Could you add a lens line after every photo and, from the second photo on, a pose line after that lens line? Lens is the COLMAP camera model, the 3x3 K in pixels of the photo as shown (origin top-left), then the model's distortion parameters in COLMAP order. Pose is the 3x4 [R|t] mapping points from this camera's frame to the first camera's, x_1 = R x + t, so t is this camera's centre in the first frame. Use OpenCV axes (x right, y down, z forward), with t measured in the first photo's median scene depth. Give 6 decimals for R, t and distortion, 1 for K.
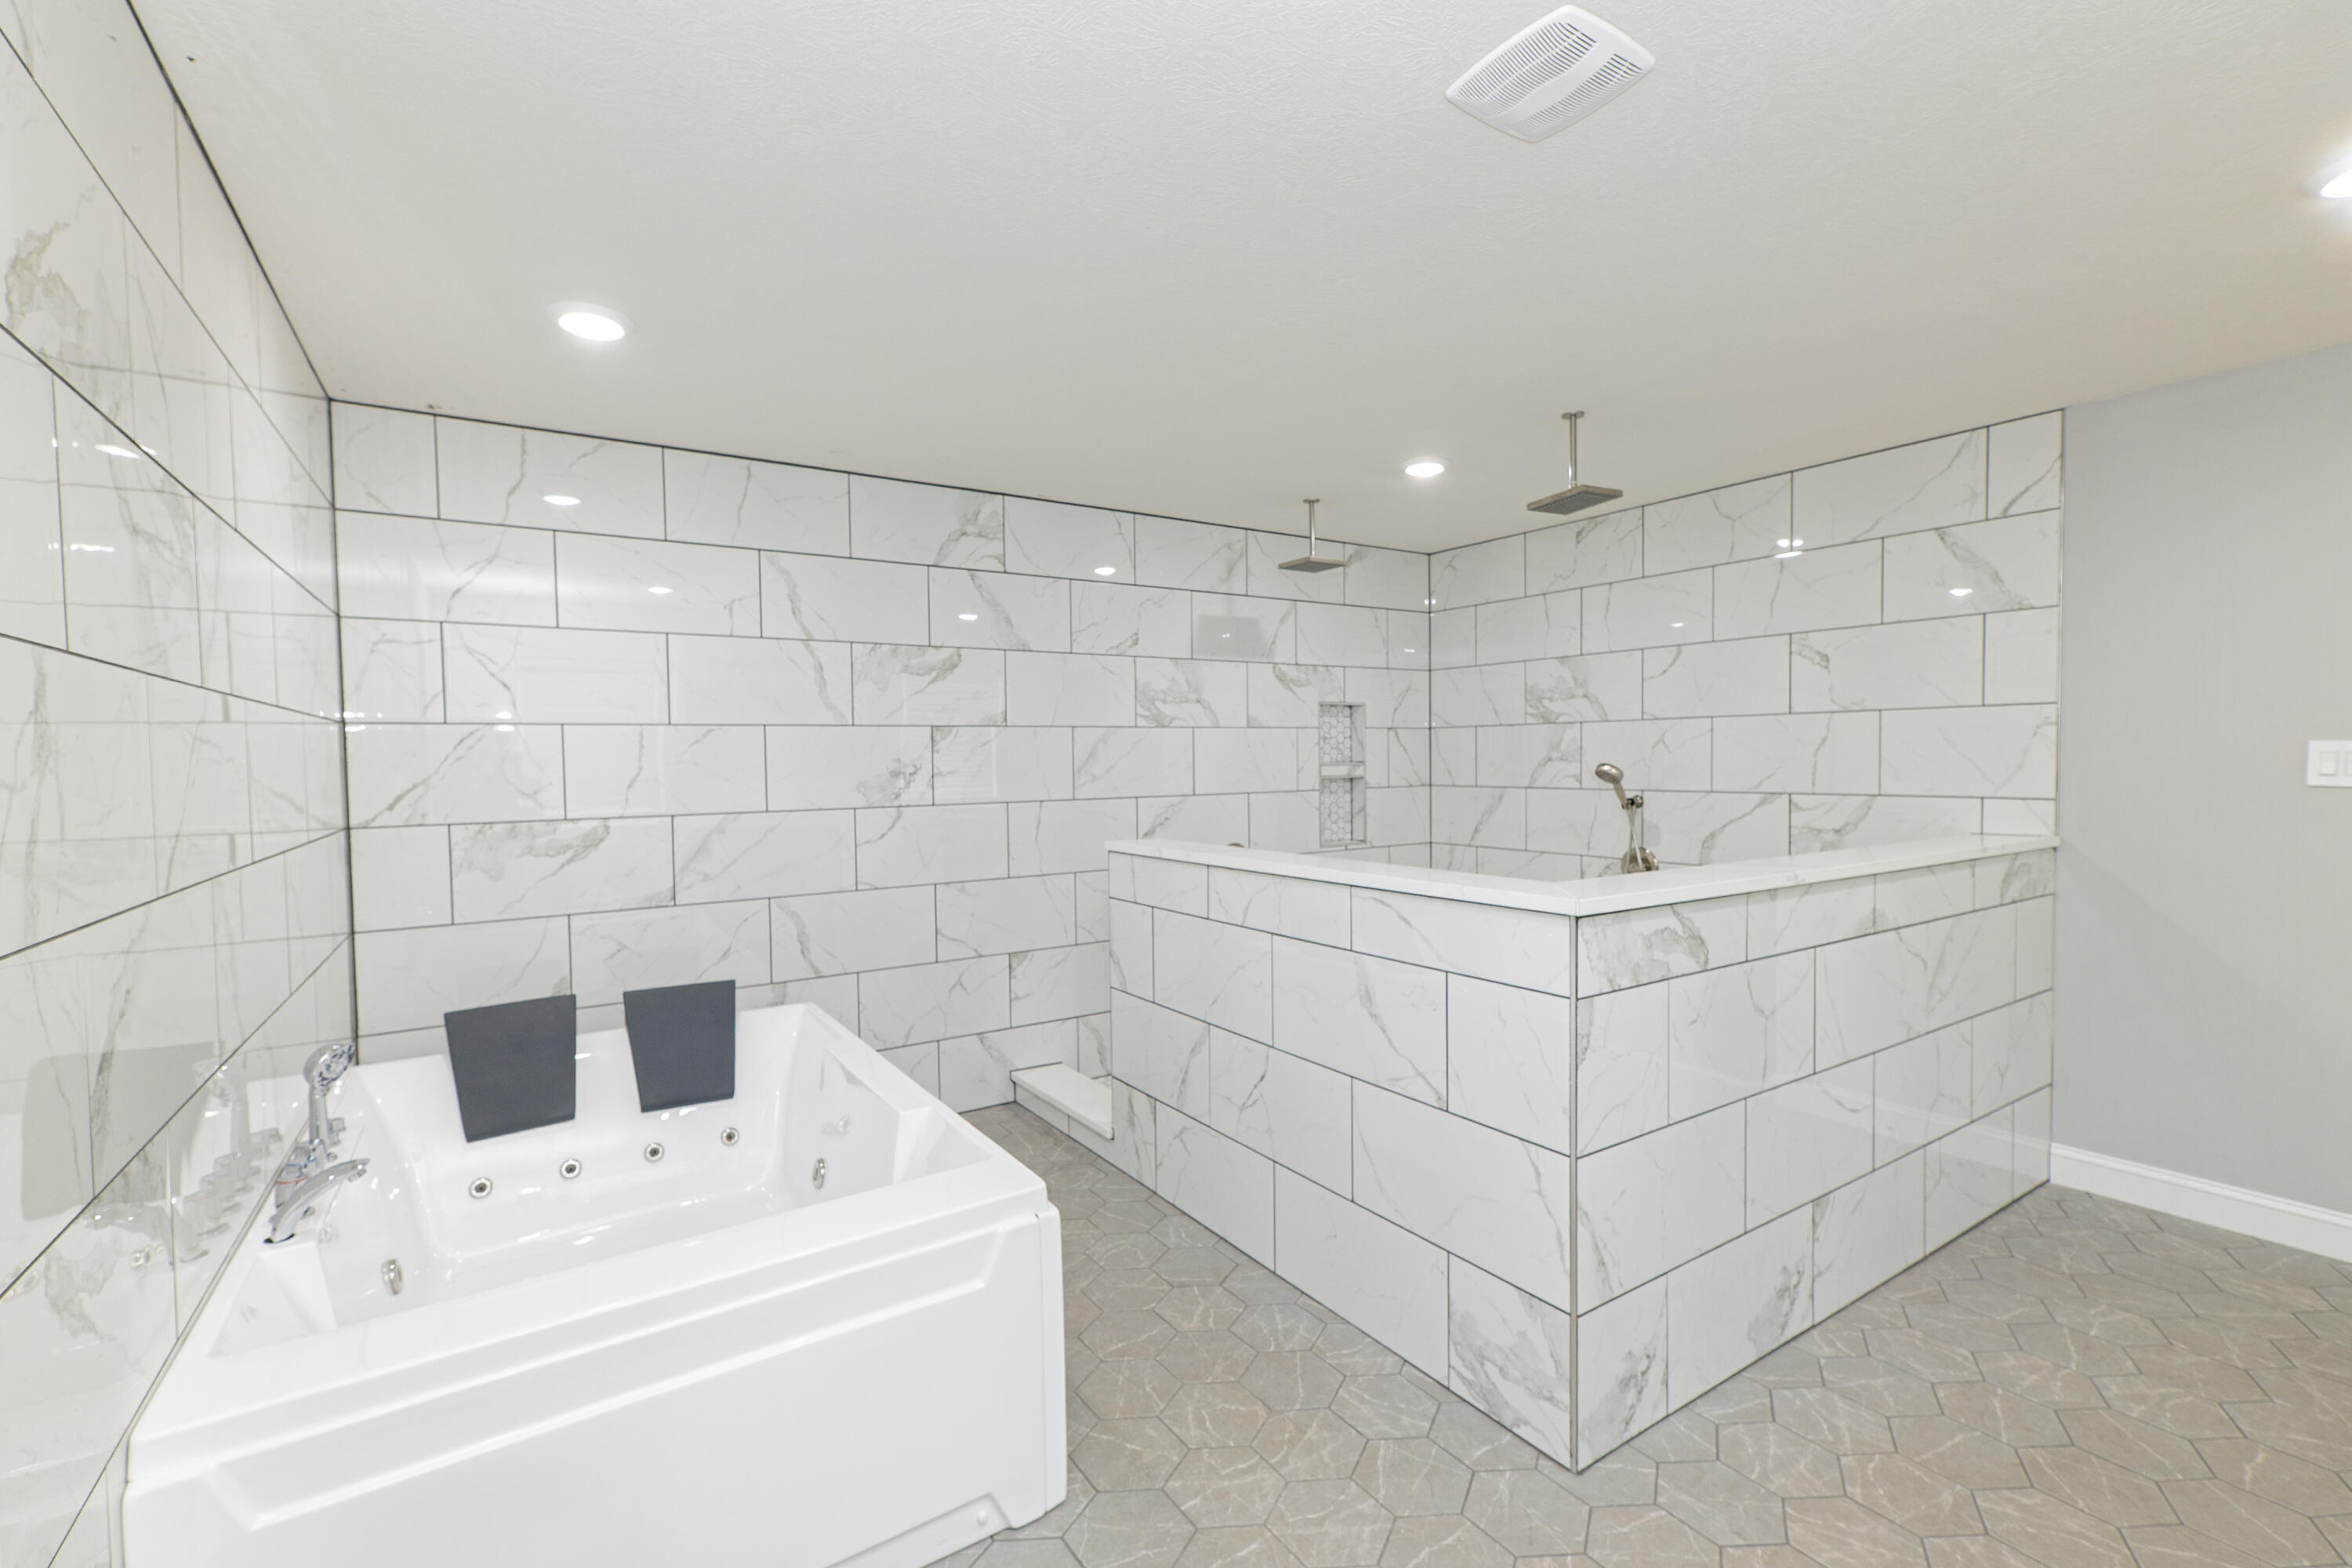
lens RADIAL K [[1038.9, 0, 1163.8], [0, 1038.9, 779.6], [0, 0, 1]] dist [0.002475, 0.001351]
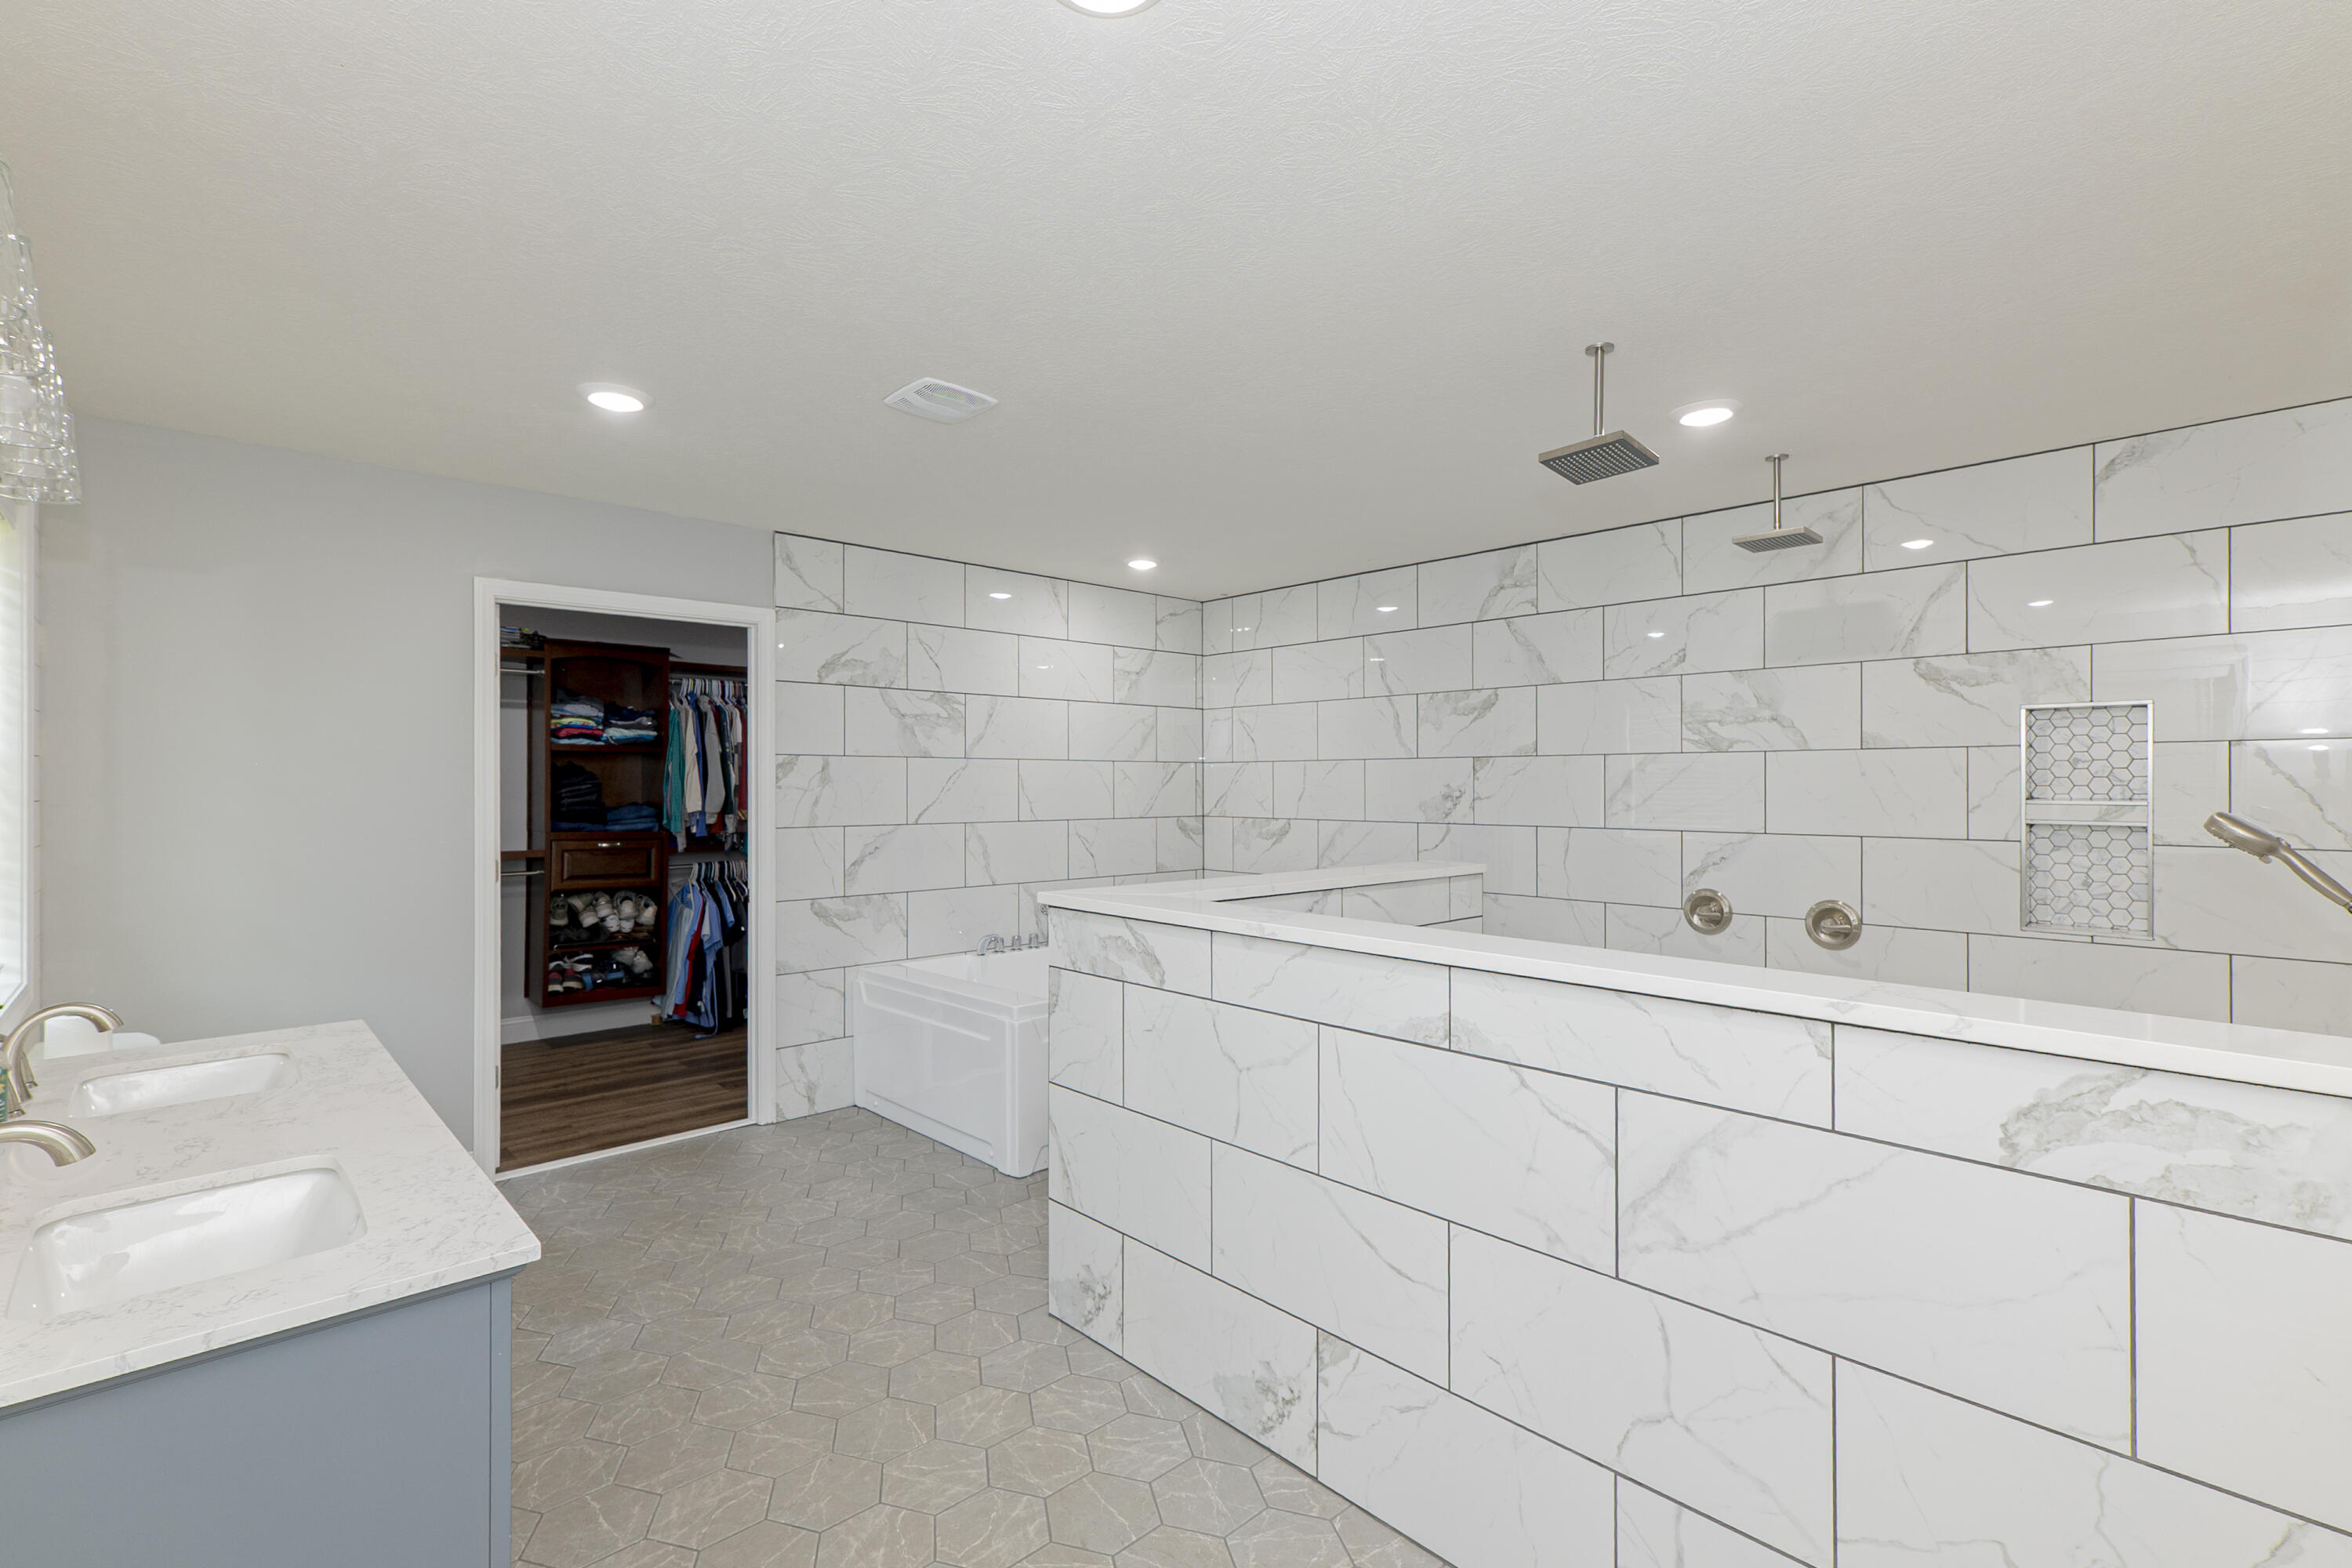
lens RADIAL K [[1038.9, 0, 1159.2], [0, 1038.9, 785.9], [0, 0, 1]] dist [0.002475, 0.001351]
pose [[0.168951, 0.014505, -0.985518, 0.879965], [-0.025319, 0.999626, 0.010372, -0.022233], [0.985299, 0.023200, 0.169255, 0.448213]]
